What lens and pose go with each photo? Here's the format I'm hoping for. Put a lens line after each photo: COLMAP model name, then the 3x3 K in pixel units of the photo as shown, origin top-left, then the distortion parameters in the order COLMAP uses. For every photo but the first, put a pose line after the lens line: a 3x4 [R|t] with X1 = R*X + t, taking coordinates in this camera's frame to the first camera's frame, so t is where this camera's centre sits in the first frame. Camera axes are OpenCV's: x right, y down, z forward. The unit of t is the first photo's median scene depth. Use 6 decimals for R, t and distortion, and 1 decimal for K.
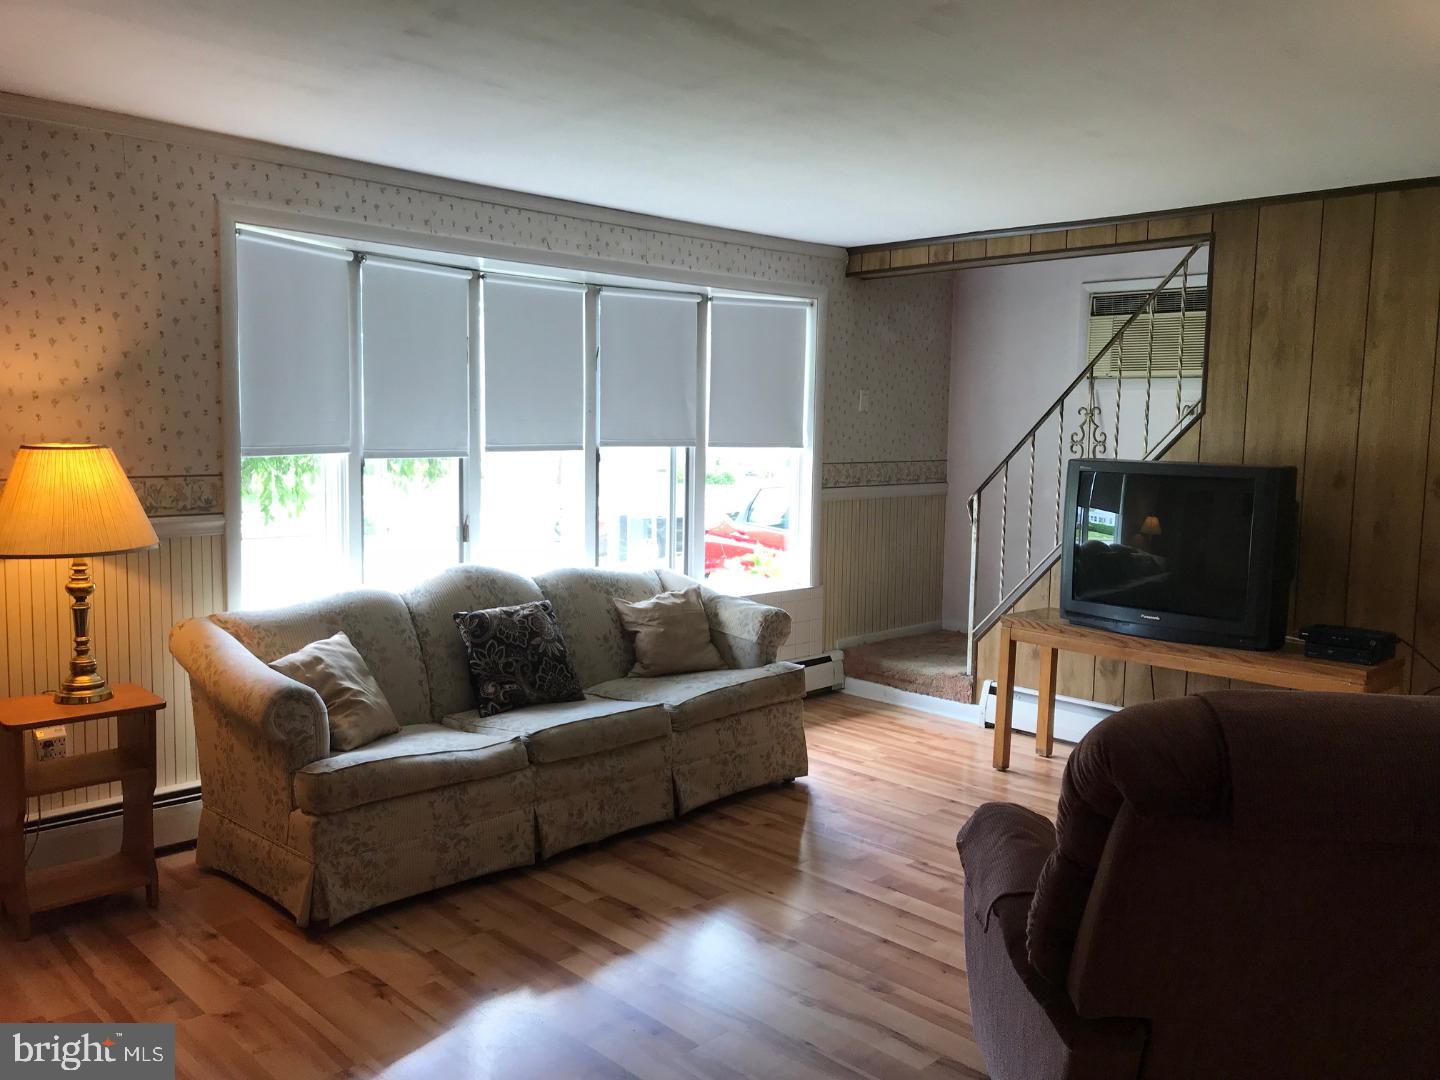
lens RADIAL K [[1191.4, 0, 716.9], [0, 1191.4, 519.5], [0, 0, 1]] dist [0.082992, -0.102722]
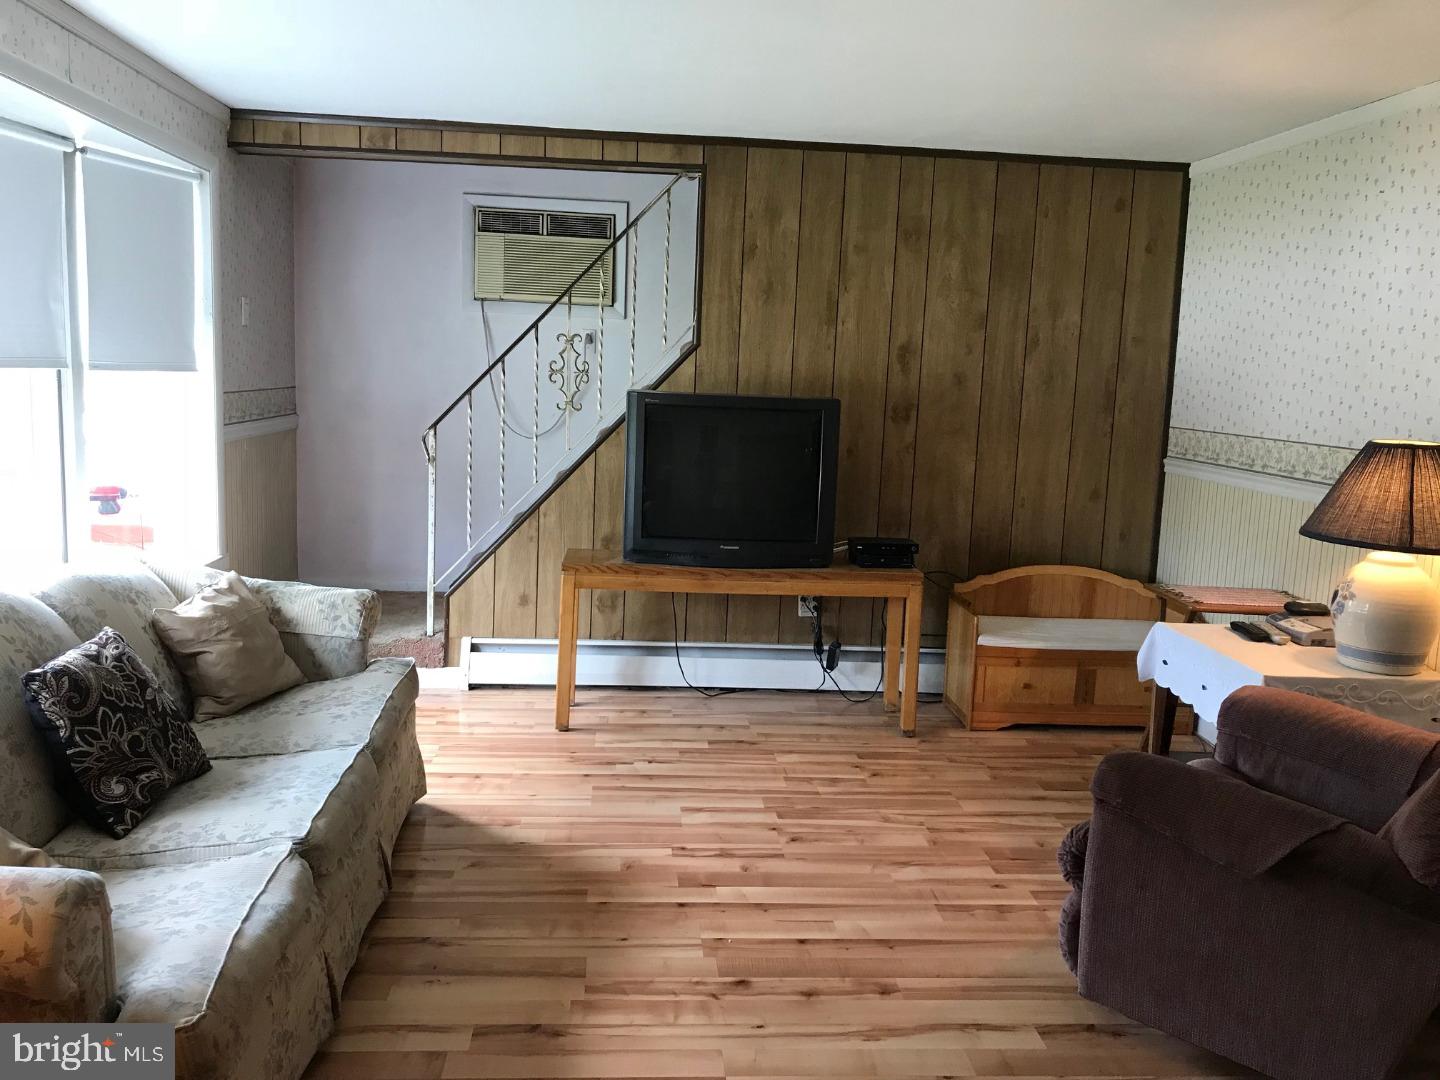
lens RADIAL K [[1191.4, 0, 716.9], [0, 1191.4, 519.5], [0, 0, 1]] dist [0.082992, -0.102722]
pose [[0.641075, -0.089924, 0.762192, -0.387348], [0.037130, 0.995583, 0.086230, -0.027757], [-0.766580, -0.026980, 0.641582, 0.341304]]
